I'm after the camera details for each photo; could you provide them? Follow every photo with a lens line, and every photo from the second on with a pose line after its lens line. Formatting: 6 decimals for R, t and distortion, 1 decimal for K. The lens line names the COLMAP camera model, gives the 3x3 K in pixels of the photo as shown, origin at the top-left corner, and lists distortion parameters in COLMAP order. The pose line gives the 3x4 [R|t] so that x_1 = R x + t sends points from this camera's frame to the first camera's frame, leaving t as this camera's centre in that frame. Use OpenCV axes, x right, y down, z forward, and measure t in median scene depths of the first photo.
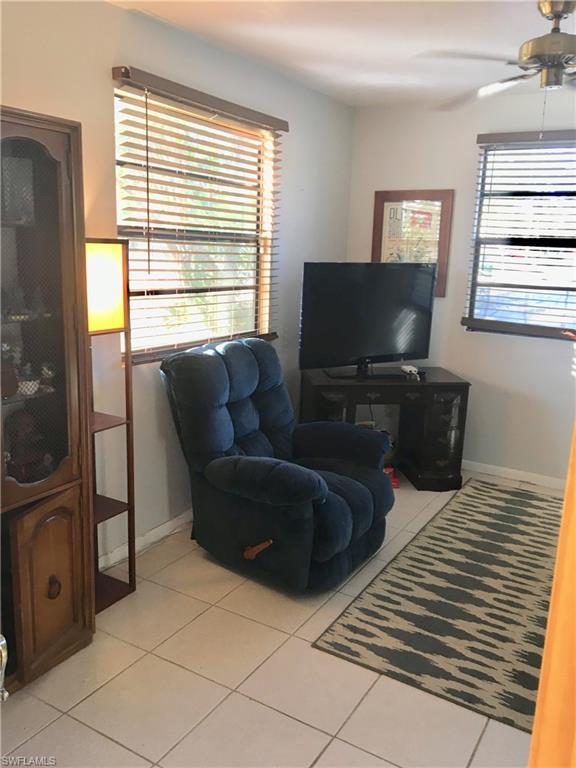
lens RADIAL K [[652.9, 0, 288.0], [0, 652.9, 384.0], [0, 0, 1]] dist [0.041124, -0.008196]
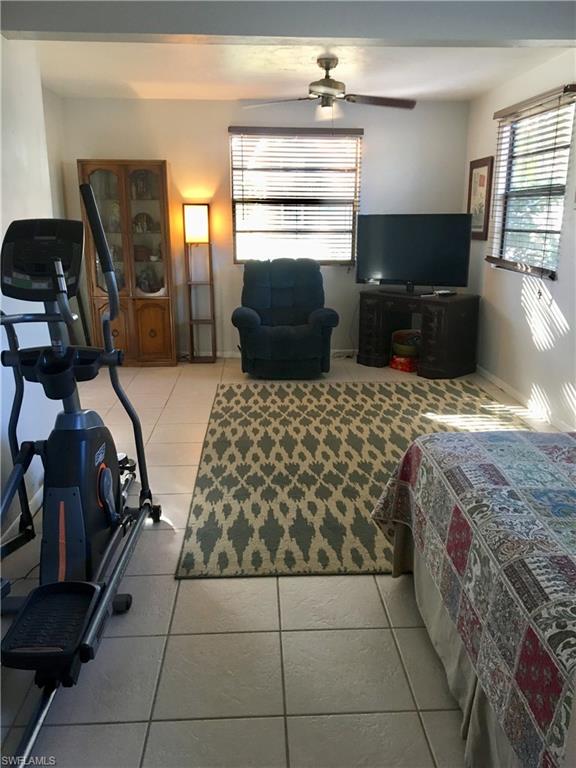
lens RADIAL K [[625.4, 0, 279.3], [0, 625.4, 385.9], [0, 0, 1]] dist [0.062718, -0.003868]
pose [[0.560398, 0.188272, -0.806541, 1.757868], [-0.161580, 0.979961, 0.116486, 0.113507], [0.812309, 0.065043, 0.579589, -0.066000]]
